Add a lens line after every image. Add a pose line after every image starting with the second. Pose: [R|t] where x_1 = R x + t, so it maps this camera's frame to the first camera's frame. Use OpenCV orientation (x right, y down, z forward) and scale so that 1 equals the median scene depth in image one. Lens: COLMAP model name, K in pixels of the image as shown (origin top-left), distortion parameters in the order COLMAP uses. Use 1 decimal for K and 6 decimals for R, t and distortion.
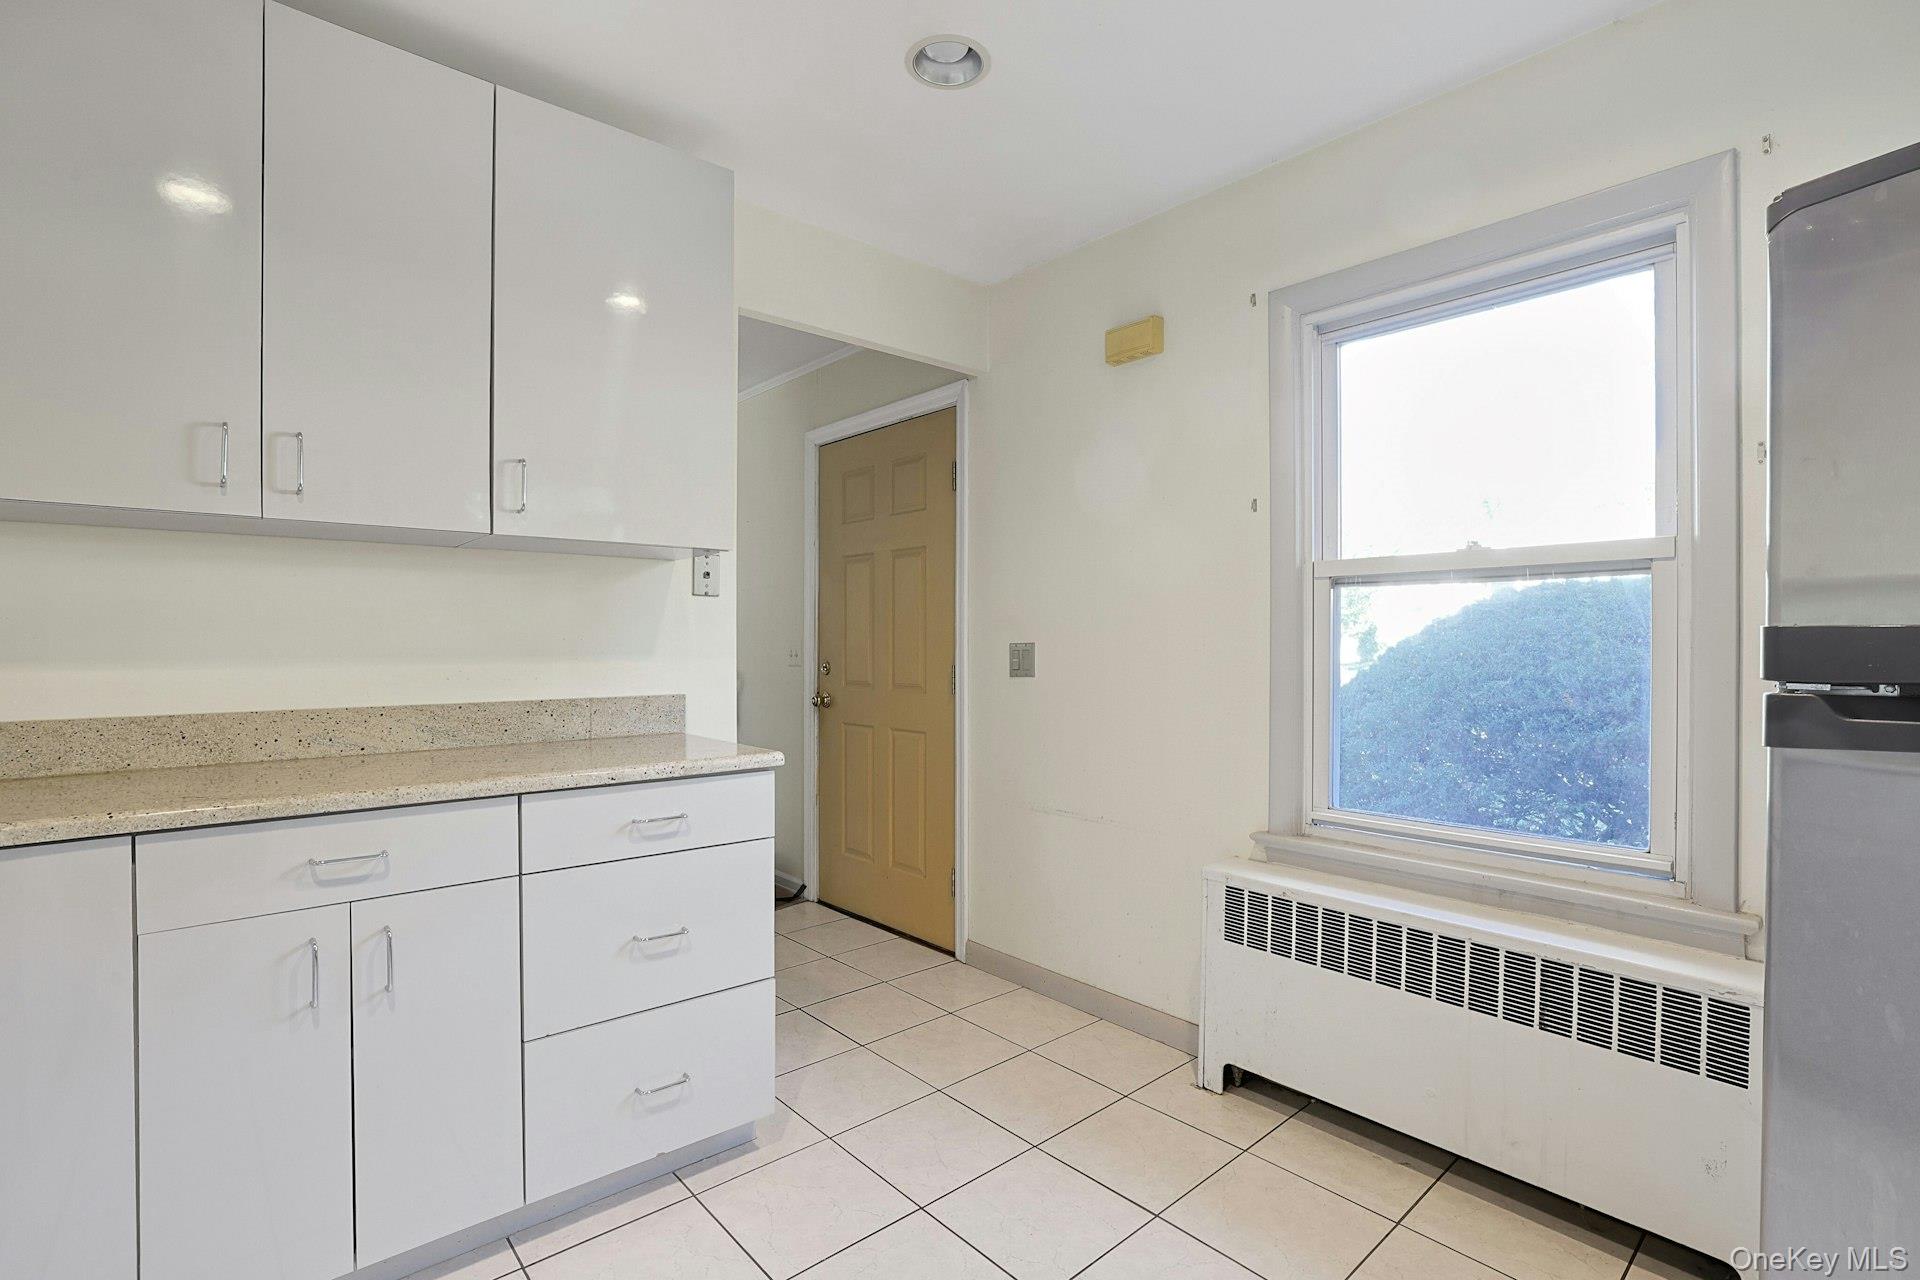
lens RADIAL K [[888.5, 0, 962.7], [0, 888.5, 643.9], [0, 0, 1]] dist [-0.037026, 0.000630]
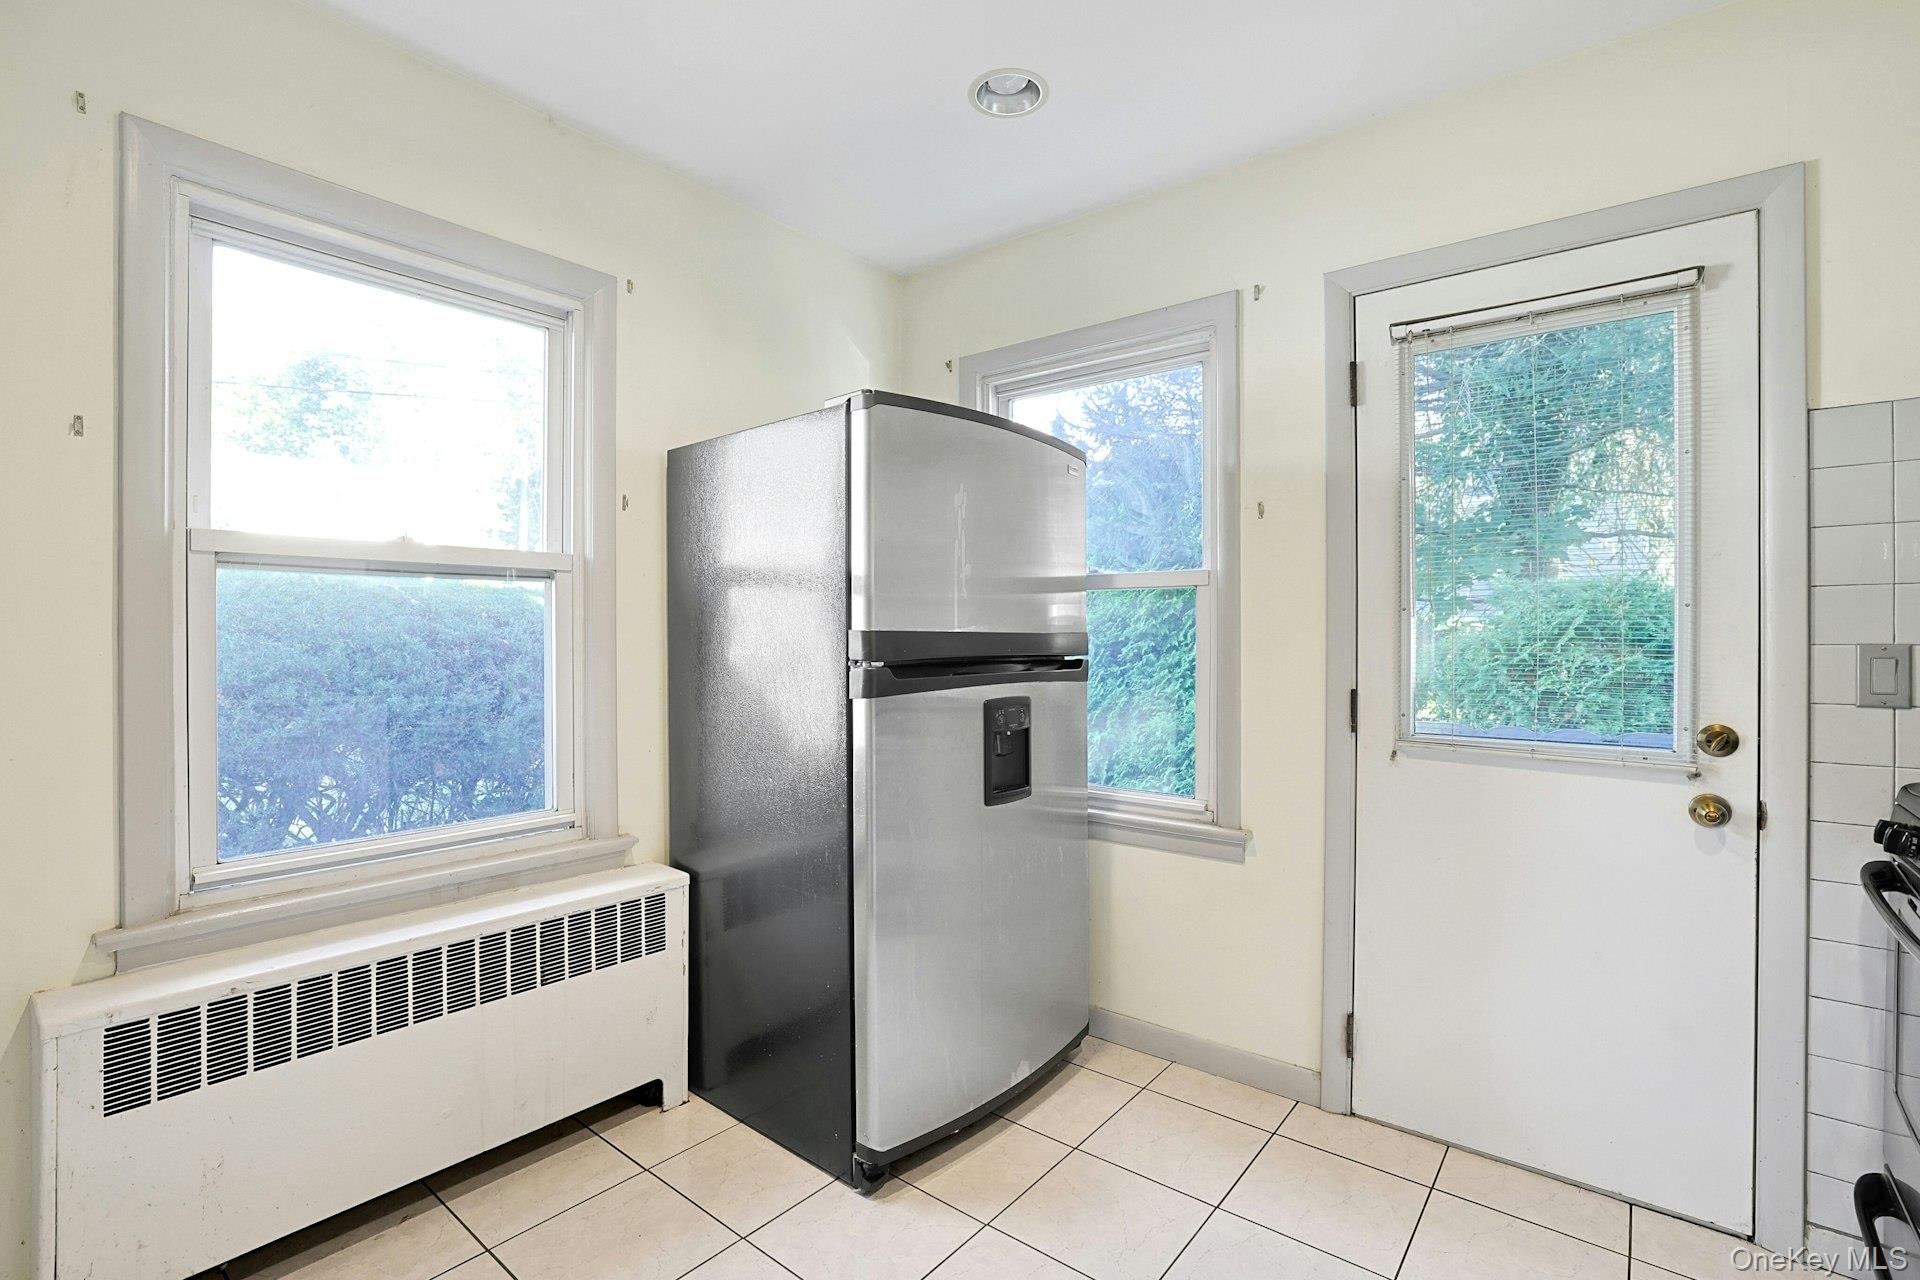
lens RADIAL K [[871.8, 0, 960.8], [0, 871.8, 631.9], [0, 0, 1]] dist [-0.052509, 0.014483]
pose [[-0.174462, 0.005066, 0.984651, -0.465179], [0.002212, 0.999986, -0.004753, -0.004601], [-0.984661, 0.001349, -0.174471, 0.599361]]
